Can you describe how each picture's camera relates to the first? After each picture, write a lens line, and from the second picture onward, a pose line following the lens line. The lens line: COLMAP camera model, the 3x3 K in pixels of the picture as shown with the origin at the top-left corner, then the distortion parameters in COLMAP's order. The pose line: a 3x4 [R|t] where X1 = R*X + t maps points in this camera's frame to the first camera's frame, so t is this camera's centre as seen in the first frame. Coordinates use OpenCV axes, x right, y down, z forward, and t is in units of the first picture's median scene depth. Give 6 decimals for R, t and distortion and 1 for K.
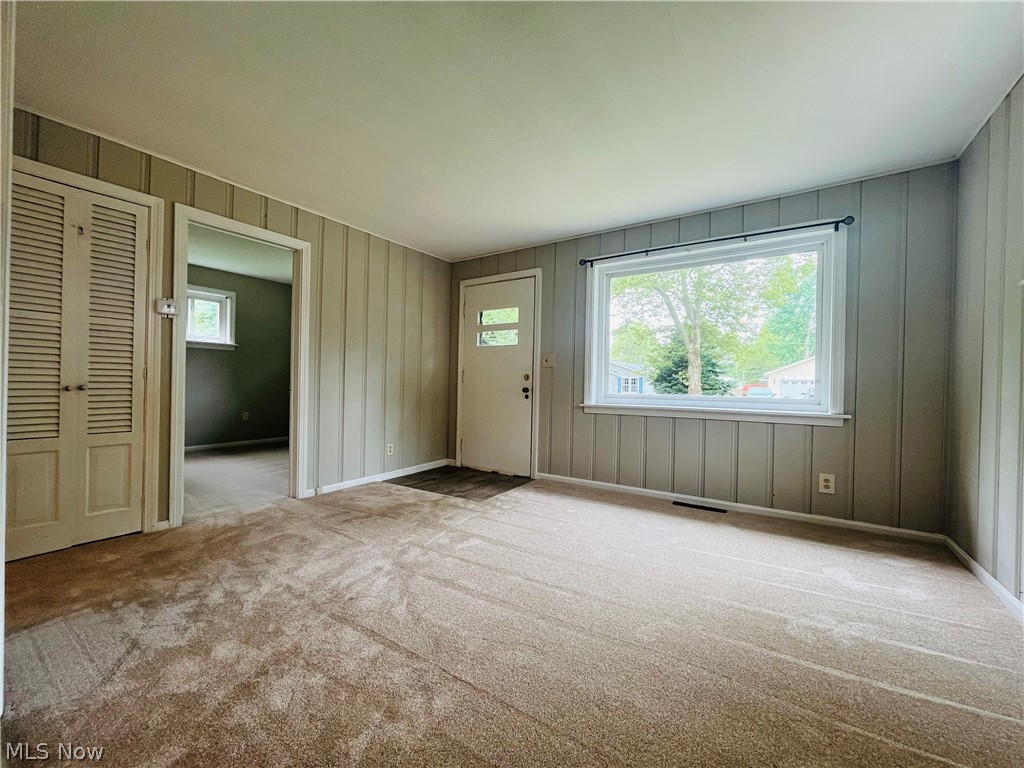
lens RADIAL K [[413.2, 0, 511.0], [0, 413.2, 386.7], [0, 0, 1]] dist [-0.003736, 0.000574]
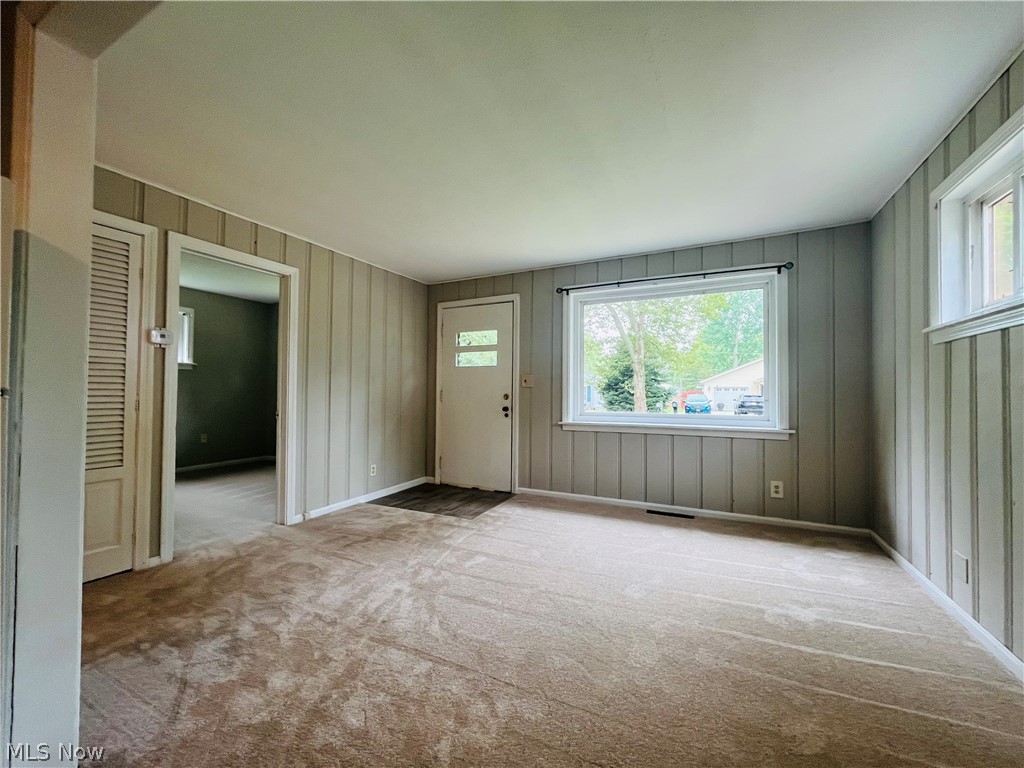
lens RADIAL K [[413.2, 0, 510.5], [0, 413.2, 386.6], [0, 0, 1]] dist [-0.003736, 0.000574]
pose [[0.992245, -0.010190, 0.123880, -0.115809], [0.012688, 0.999731, -0.019392, -0.040113], [-0.123649, 0.020813, 0.992108, -0.064704]]
